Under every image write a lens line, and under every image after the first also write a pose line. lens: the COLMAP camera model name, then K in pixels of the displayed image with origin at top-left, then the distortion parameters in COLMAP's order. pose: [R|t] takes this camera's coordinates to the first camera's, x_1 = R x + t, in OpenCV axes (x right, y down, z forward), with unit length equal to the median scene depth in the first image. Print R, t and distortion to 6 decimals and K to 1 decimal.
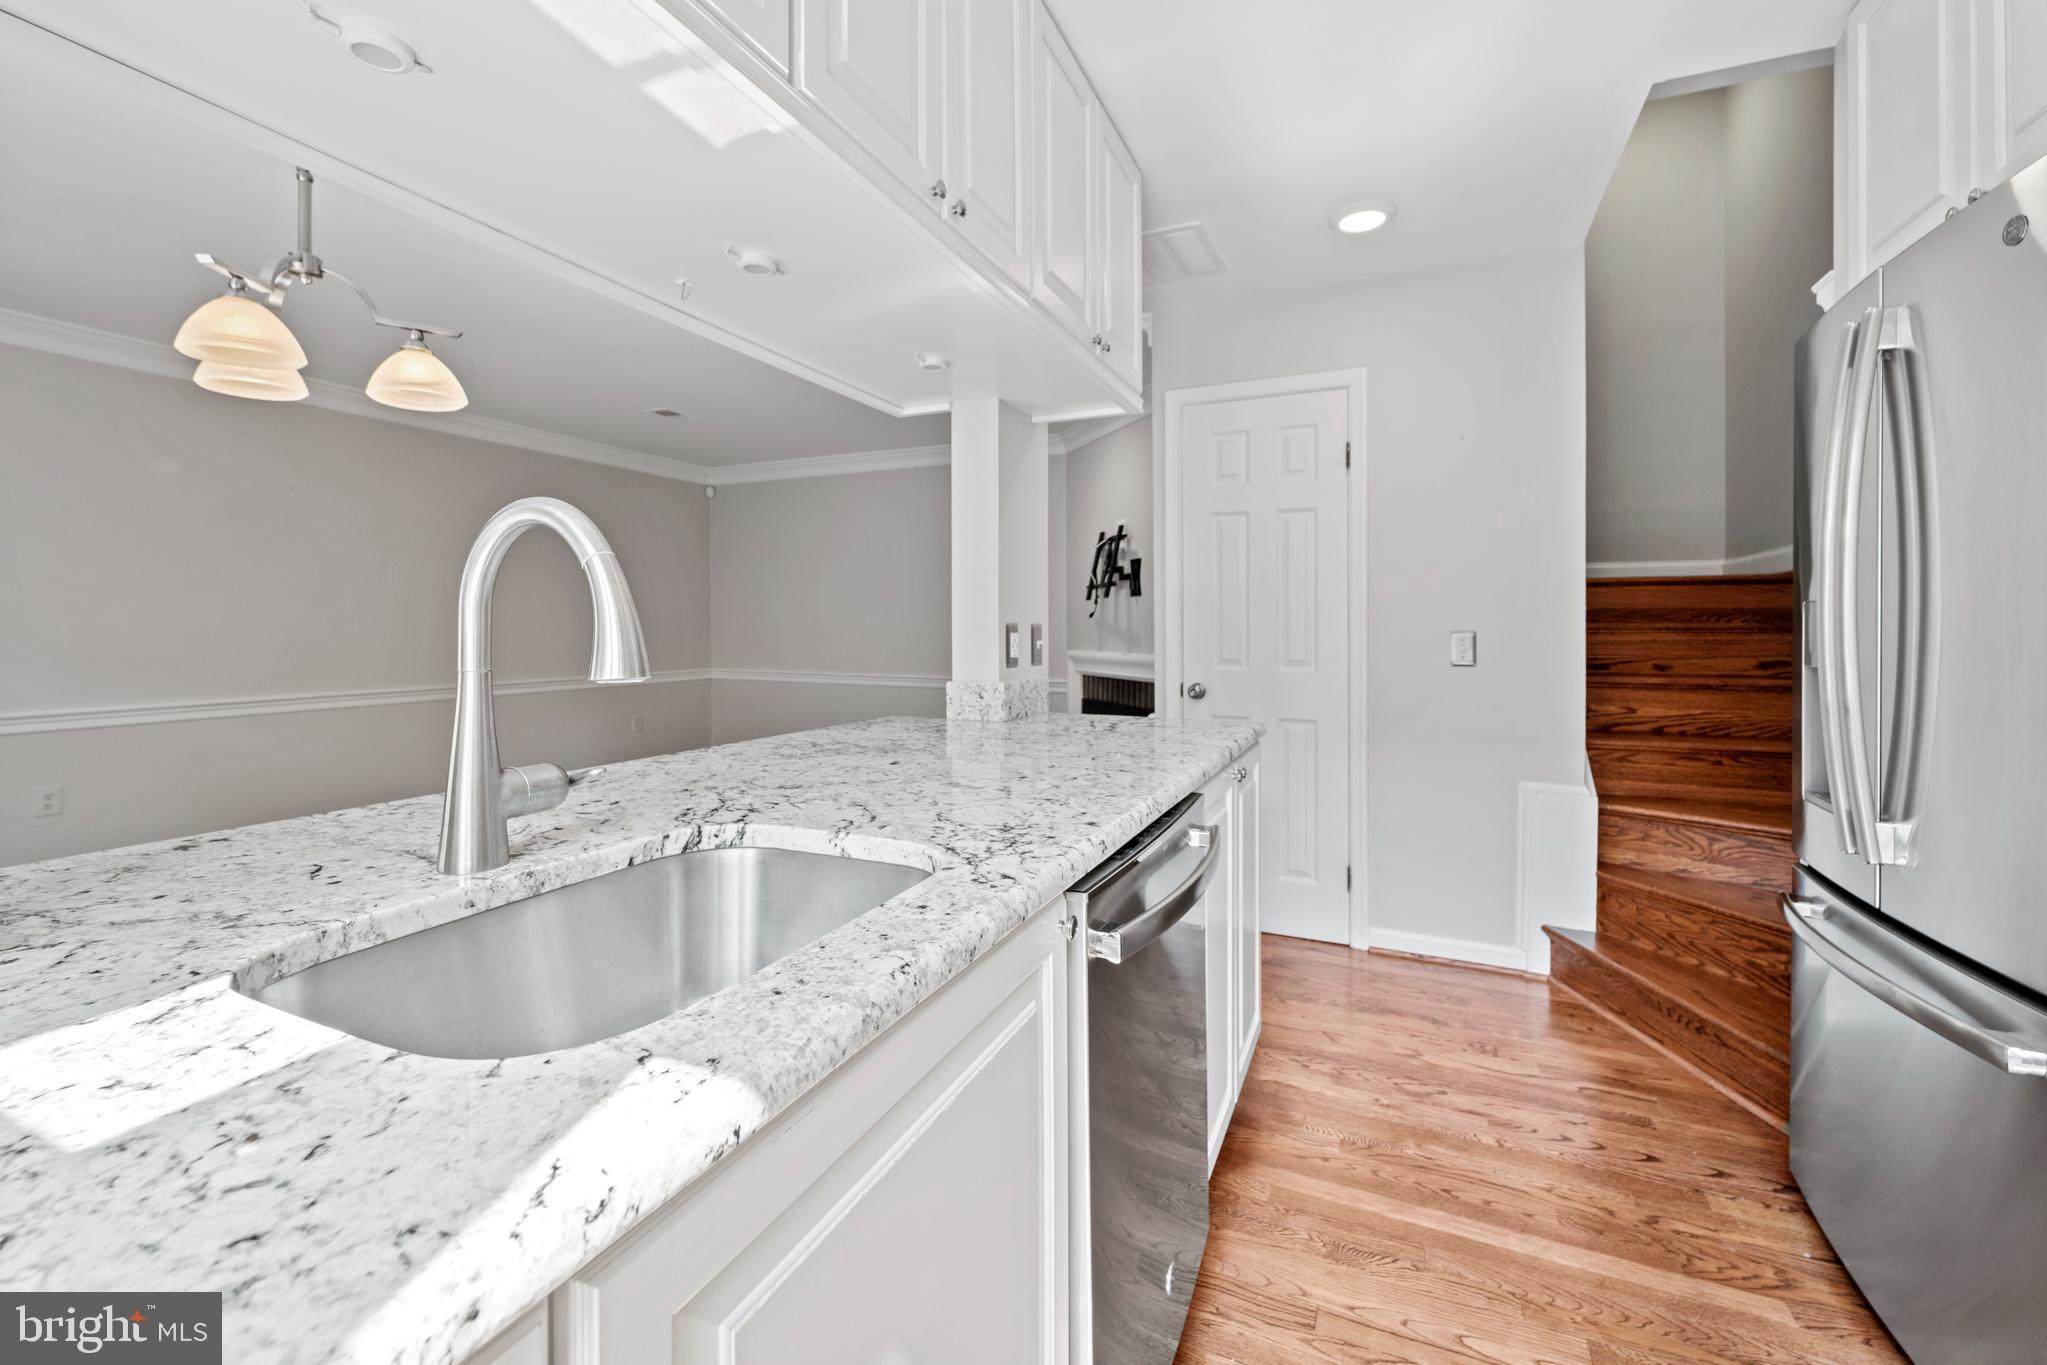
lens RADIAL K [[832.4, 0, 1022.1], [0, 832.4, 632.4], [0, 0, 1]] dist [-0.001205, -0.000346]
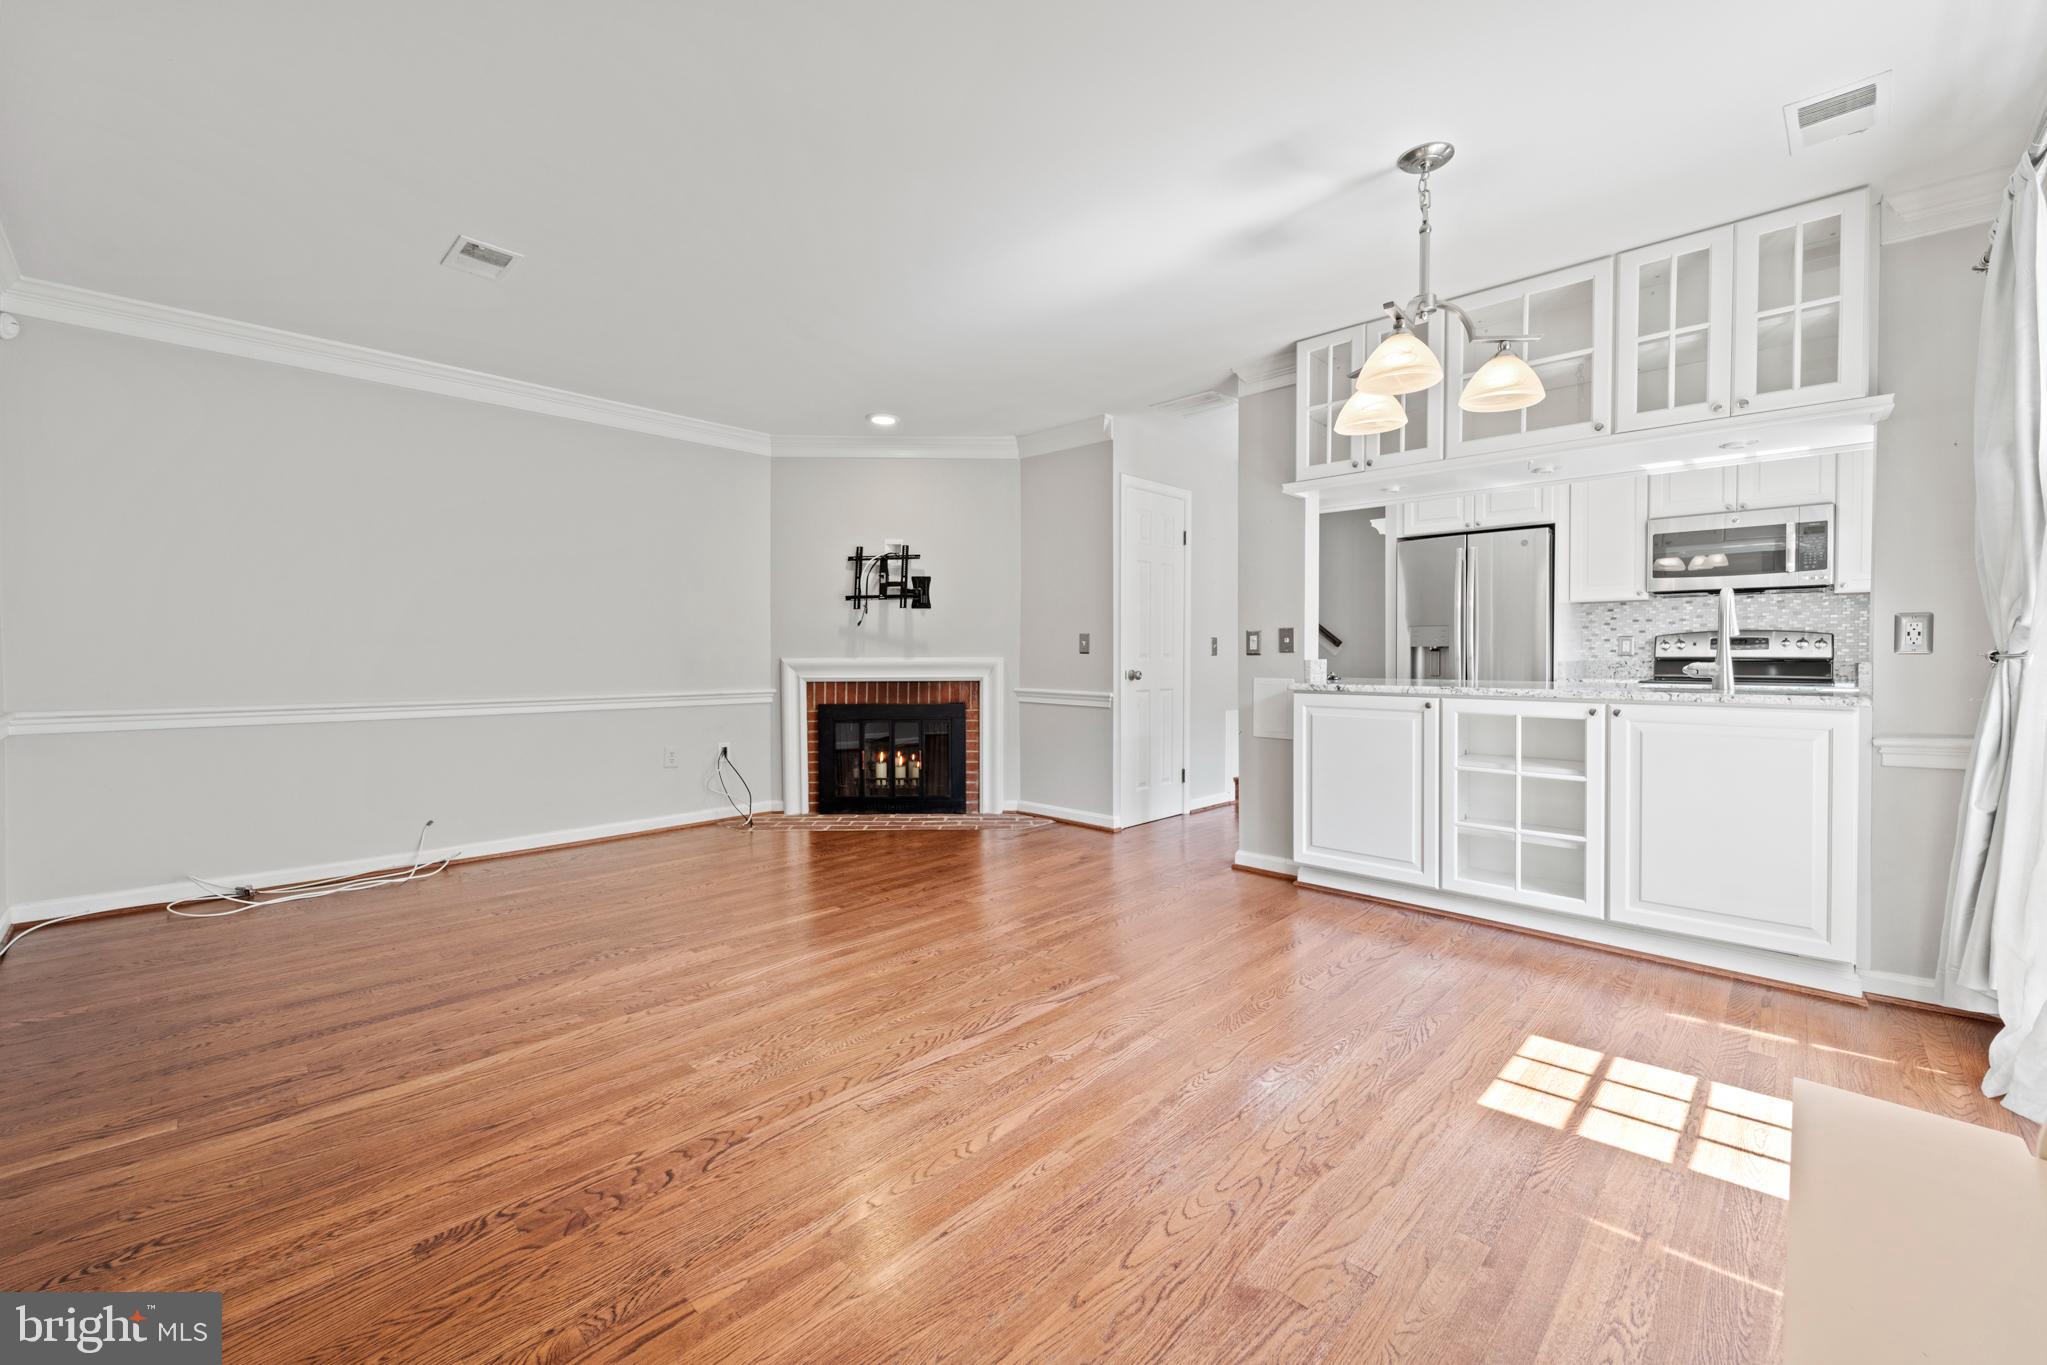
lens RADIAL K [[823.1, 0, 1022.1], [0, 823.1, 668.9], [0, 0, 1]] dist [0.000665, 0.000039]
pose [[0.335272, -0.020861, 0.941890, -1.778225], [0.006515, 0.999782, 0.019824, 0.037613], [-0.942099, -0.000511, 0.335335, 0.942964]]
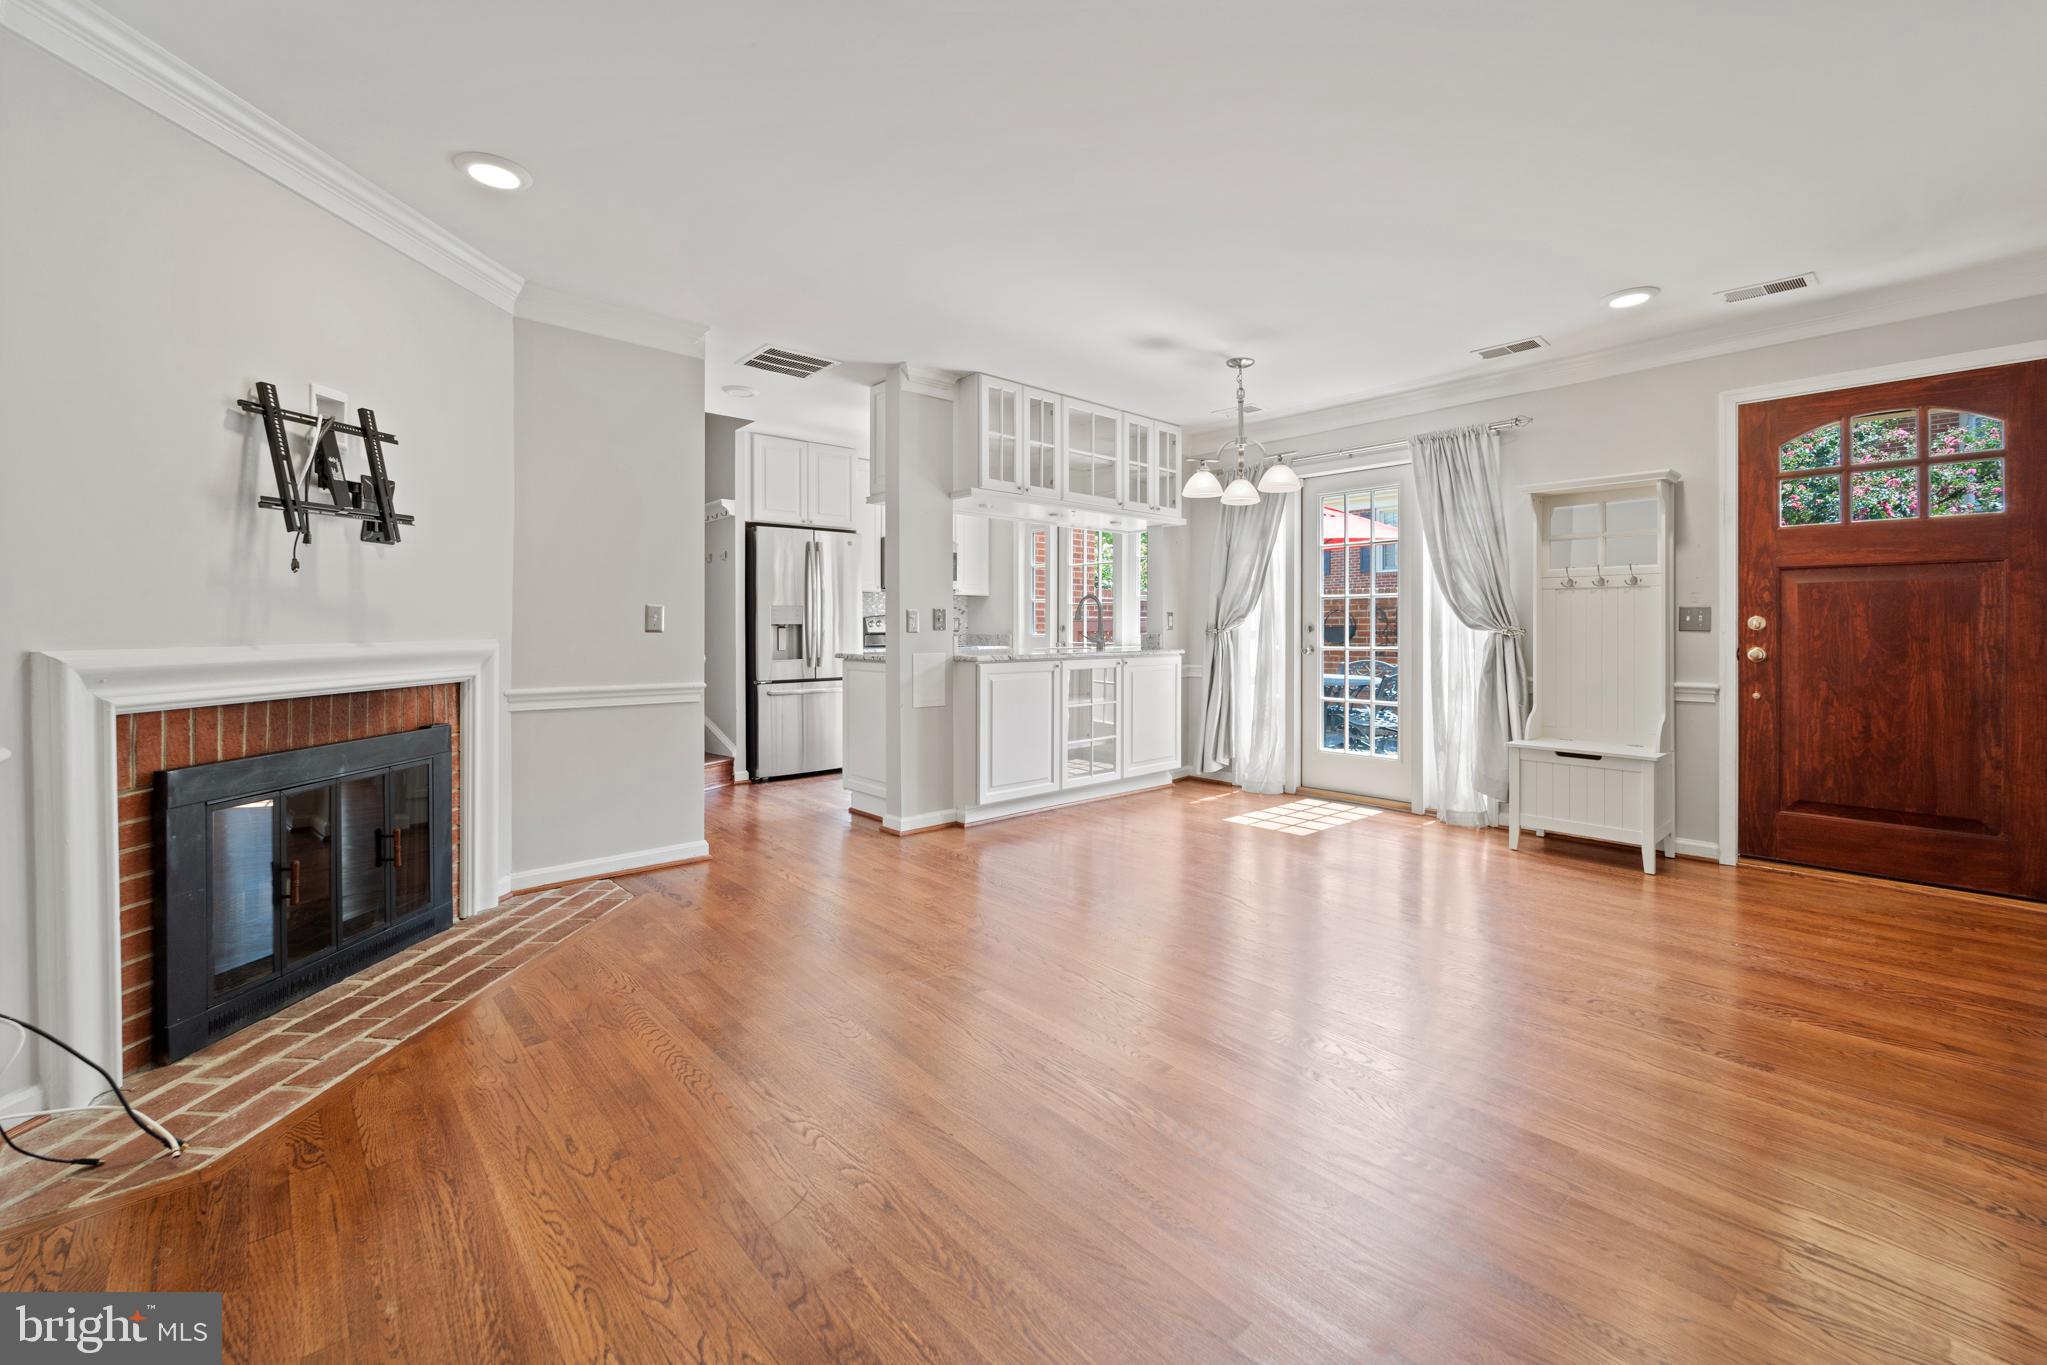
lens RADIAL K [[841.7, 0, 1024.2], [0, 841.7, 625.7], [0, 0, 1]] dist [0.002289, 0.000116]
pose [[-0.918731, -0.001882, 0.394880, -0.994800], [-0.000090, 0.999990, 0.004556, 0.022160], [-0.394884, 0.004150, -0.918721, 2.674249]]
